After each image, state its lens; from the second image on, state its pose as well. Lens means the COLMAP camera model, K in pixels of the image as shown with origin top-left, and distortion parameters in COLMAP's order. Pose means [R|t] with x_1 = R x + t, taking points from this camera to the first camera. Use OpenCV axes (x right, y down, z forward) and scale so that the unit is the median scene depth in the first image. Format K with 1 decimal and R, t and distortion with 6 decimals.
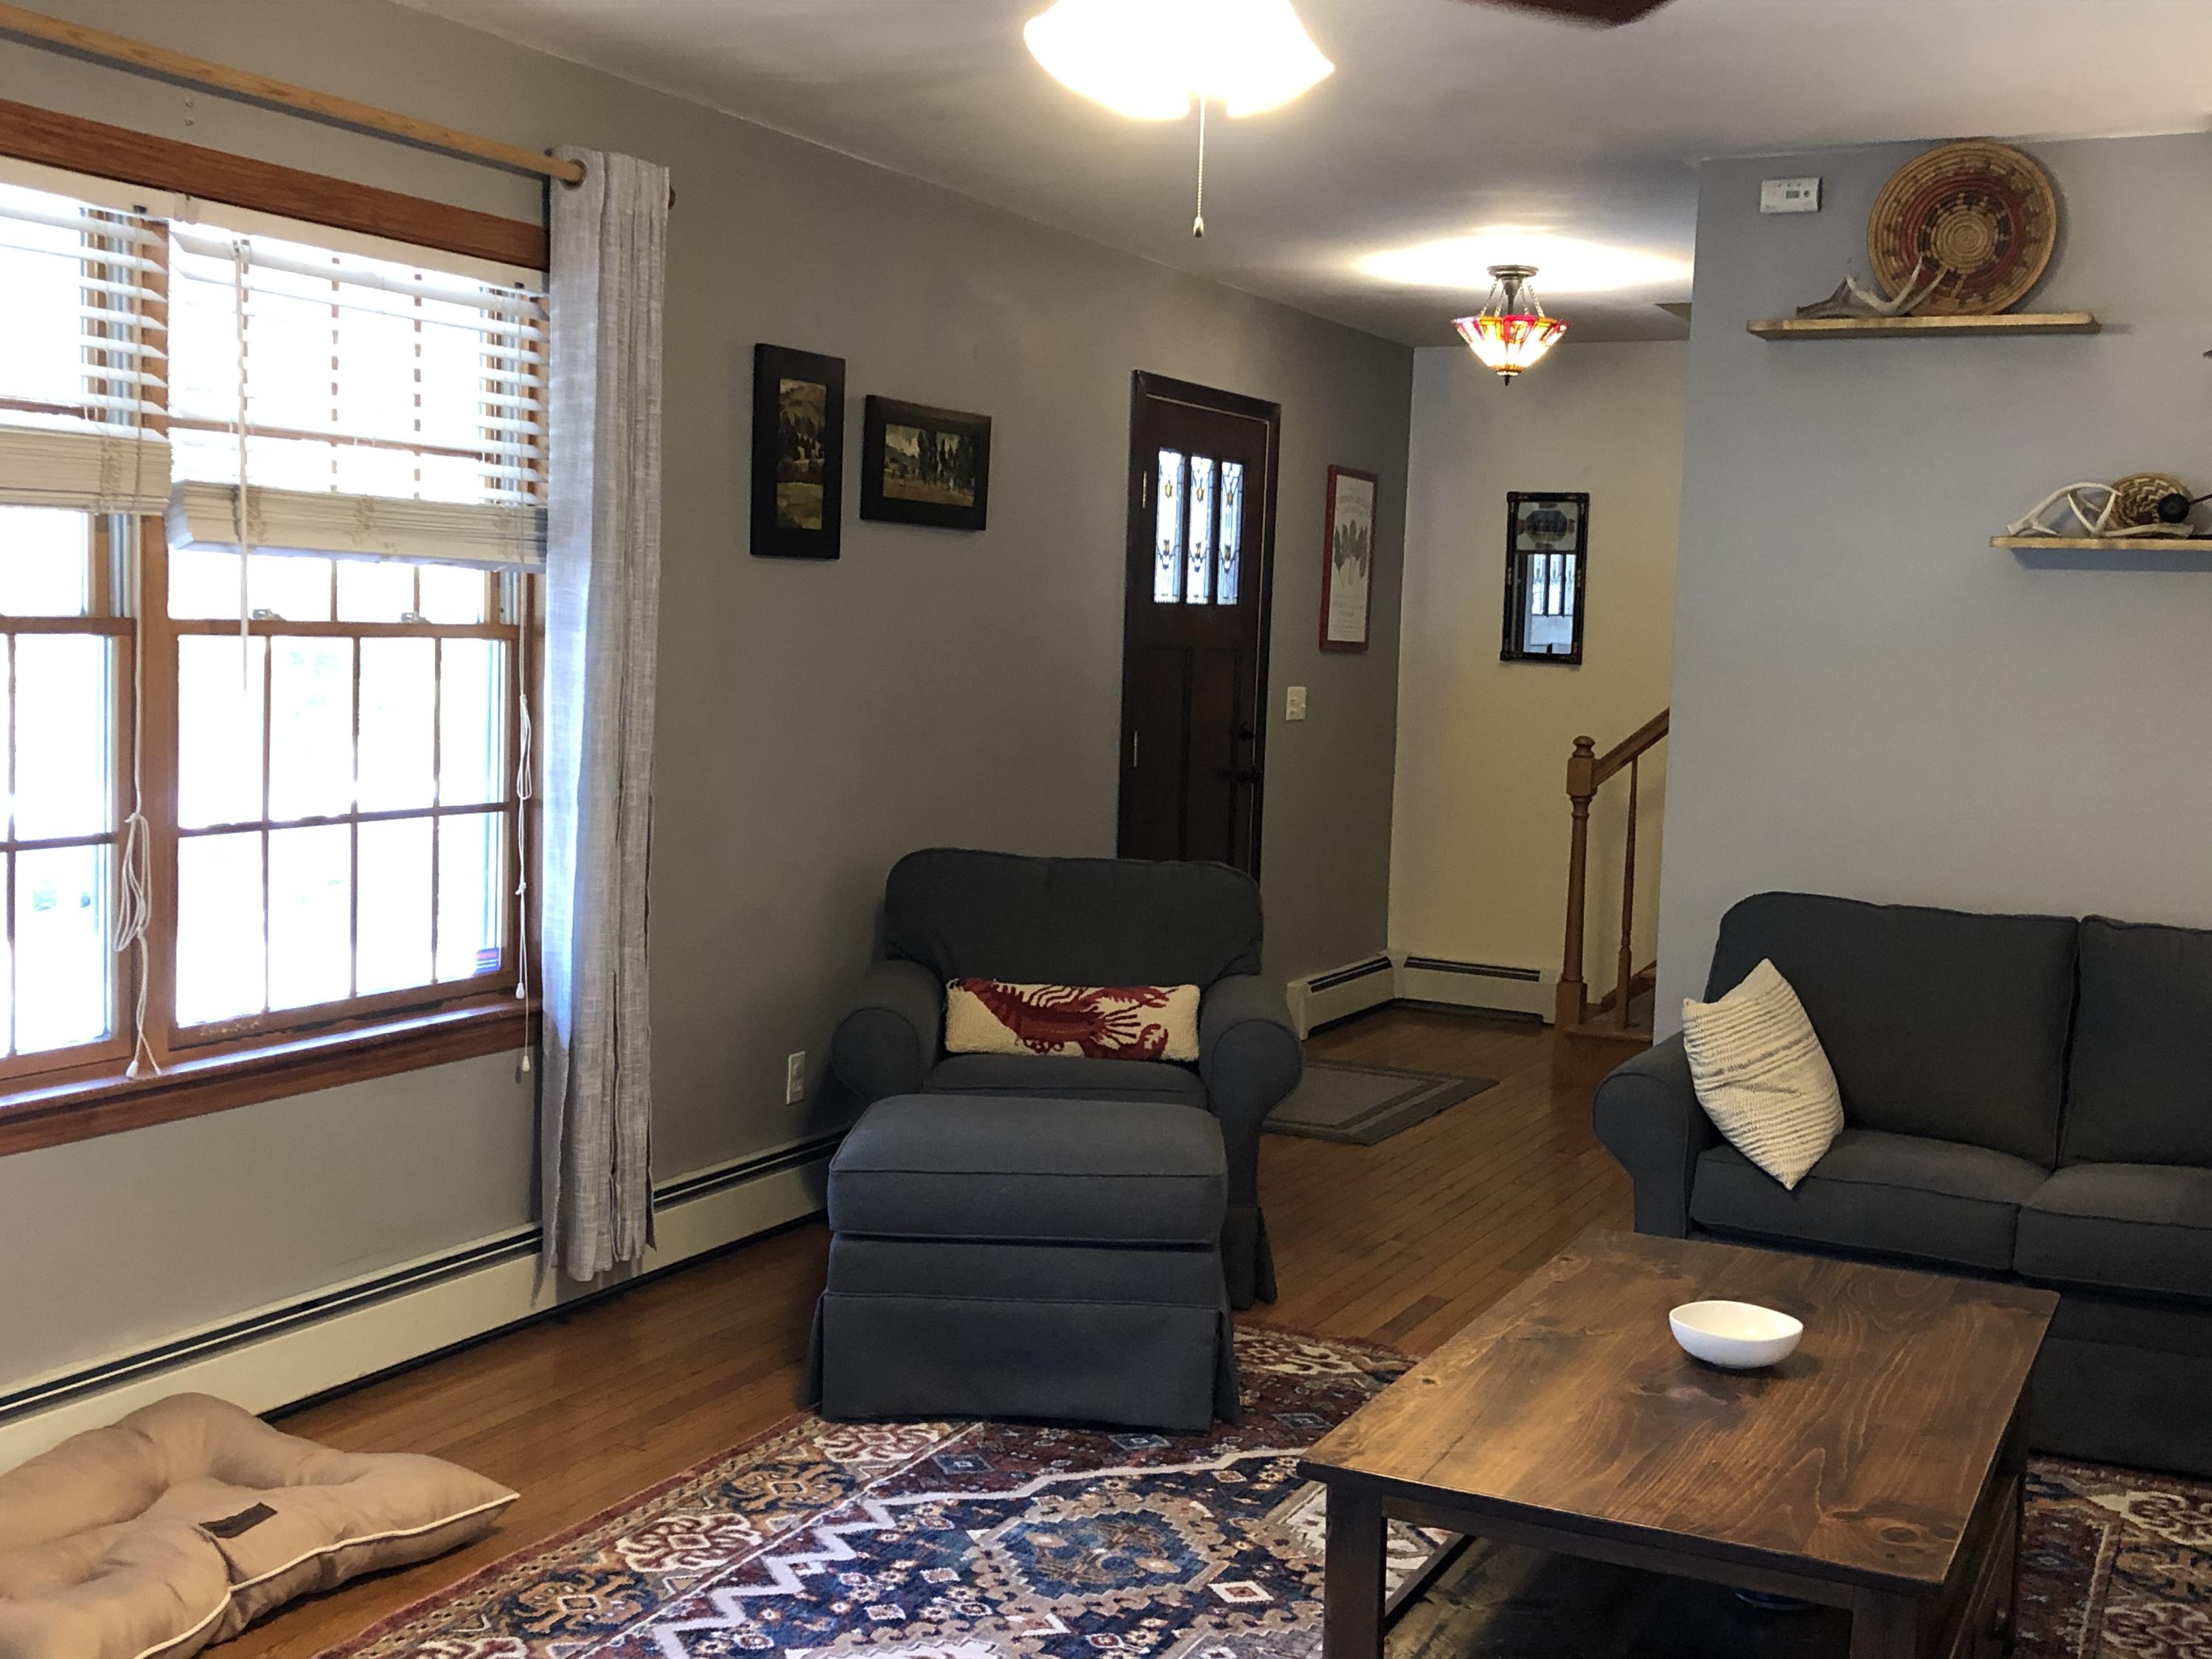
lens RADIAL K [[2476.5, 0, 1082.8], [0, 2476.5, 817.3], [0, 0, 1]] dist [0.187105, -0.616115]
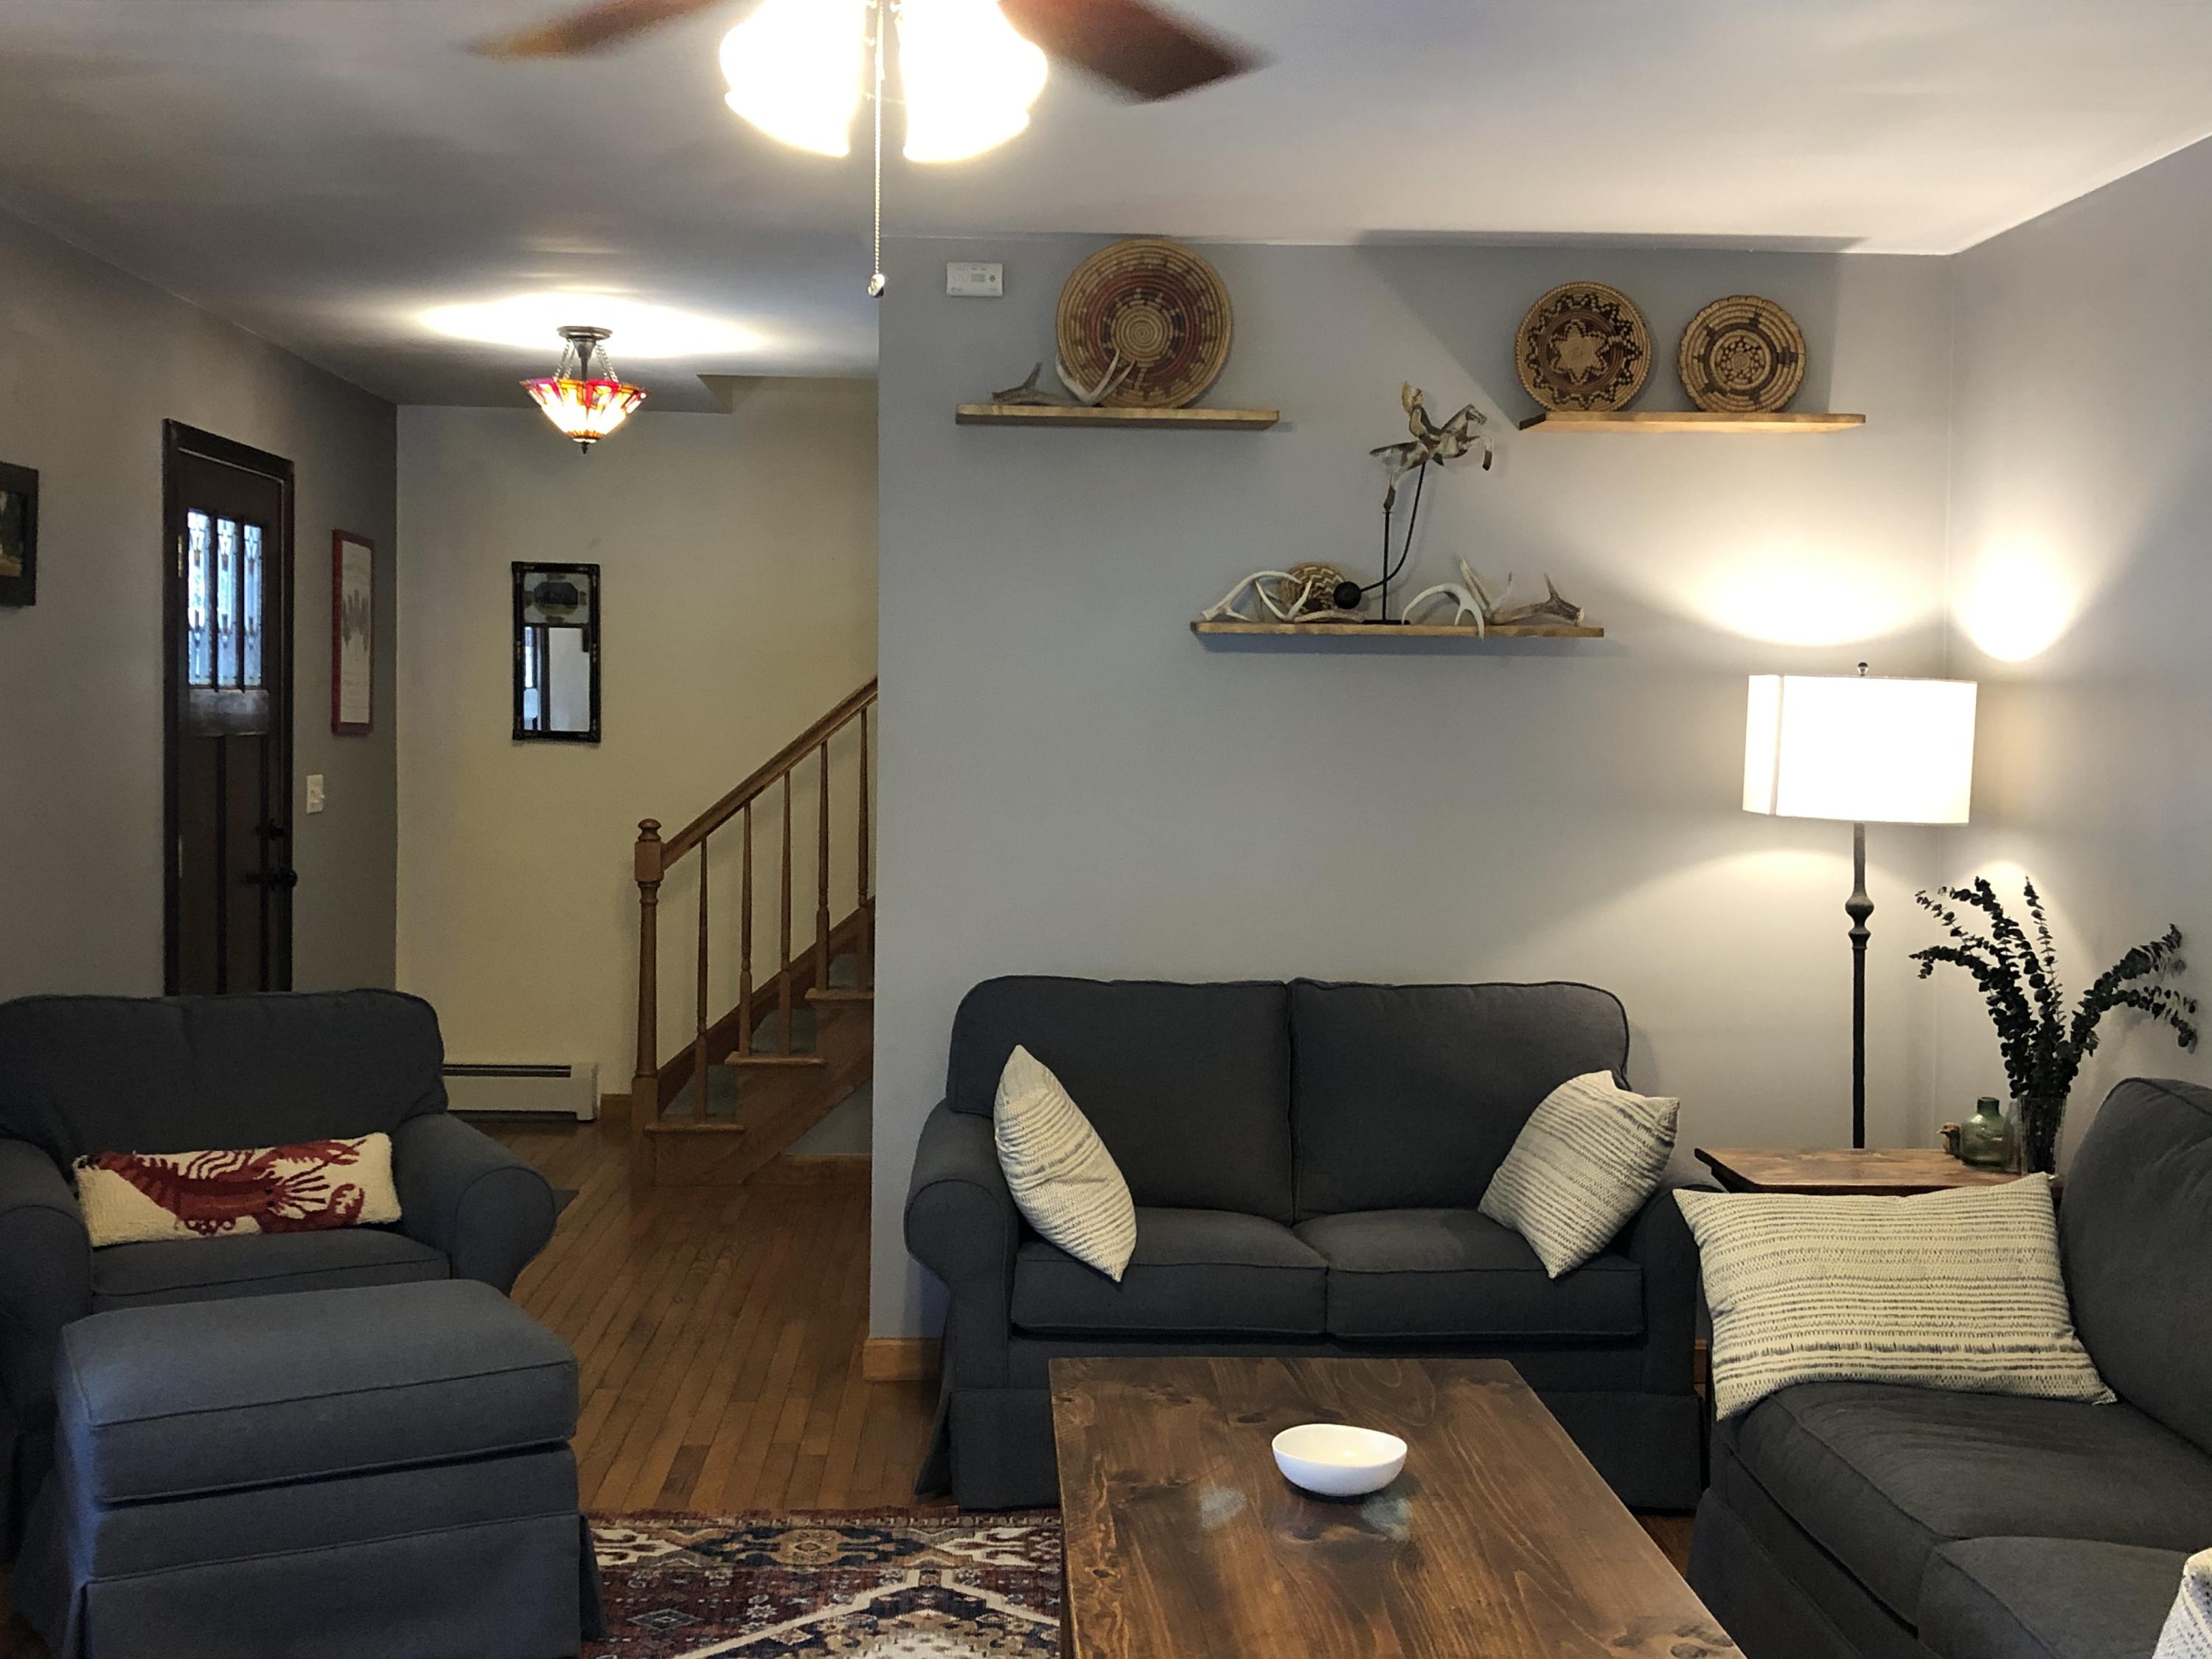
lens RADIAL K [[2476.5, 0, 1082.8], [0, 2476.5, 817.3], [0, 0, 1]] dist [0.187105, -0.616115]
pose [[0.871293, -0.041649, 0.488992, -0.167129], [0.052755, 0.998567, -0.008948, -0.021835], [-0.487919, 0.033593, 0.872242, 0.115091]]
